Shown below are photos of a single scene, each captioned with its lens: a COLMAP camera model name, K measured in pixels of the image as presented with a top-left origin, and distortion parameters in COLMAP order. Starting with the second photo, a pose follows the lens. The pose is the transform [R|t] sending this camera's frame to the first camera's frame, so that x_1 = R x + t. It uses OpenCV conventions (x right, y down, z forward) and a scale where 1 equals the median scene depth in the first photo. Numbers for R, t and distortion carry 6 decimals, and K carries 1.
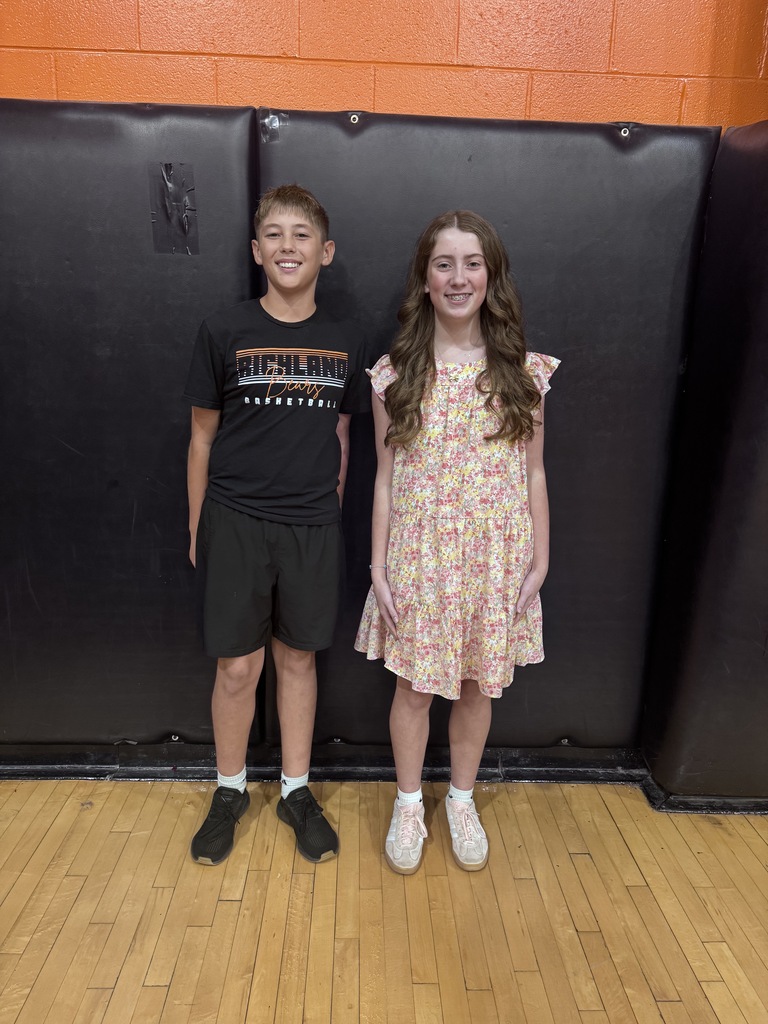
lens RADIAL K [[722.5, 0, 383.3], [0, 722.5, 512.0], [0, 0, 1]] dist [-0.001375, -0.007555]
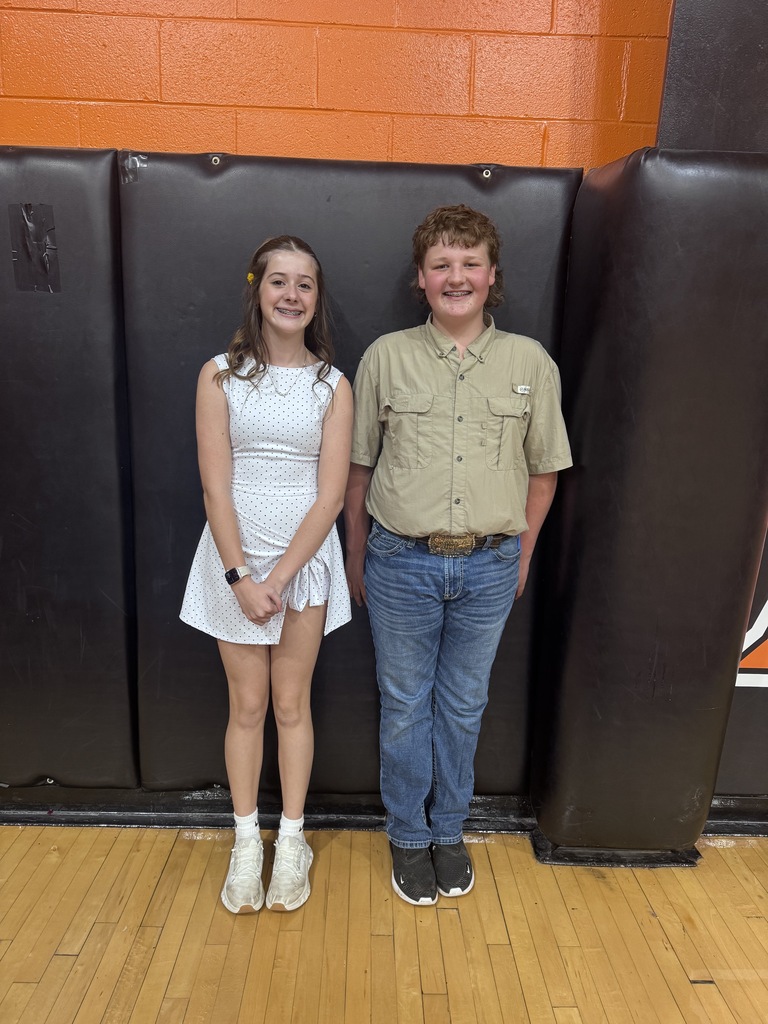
lens RADIAL K [[722.5, 0, 387.1], [0, 722.5, 511.8], [0, 0, 1]] dist [-0.001375, -0.007555]
pose [[0.999954, 0.005177, -0.008024, 0.208264], [-0.005566, 0.998775, -0.049174, -0.005432], [0.007759, 0.049216, 0.998758, 0.017207]]
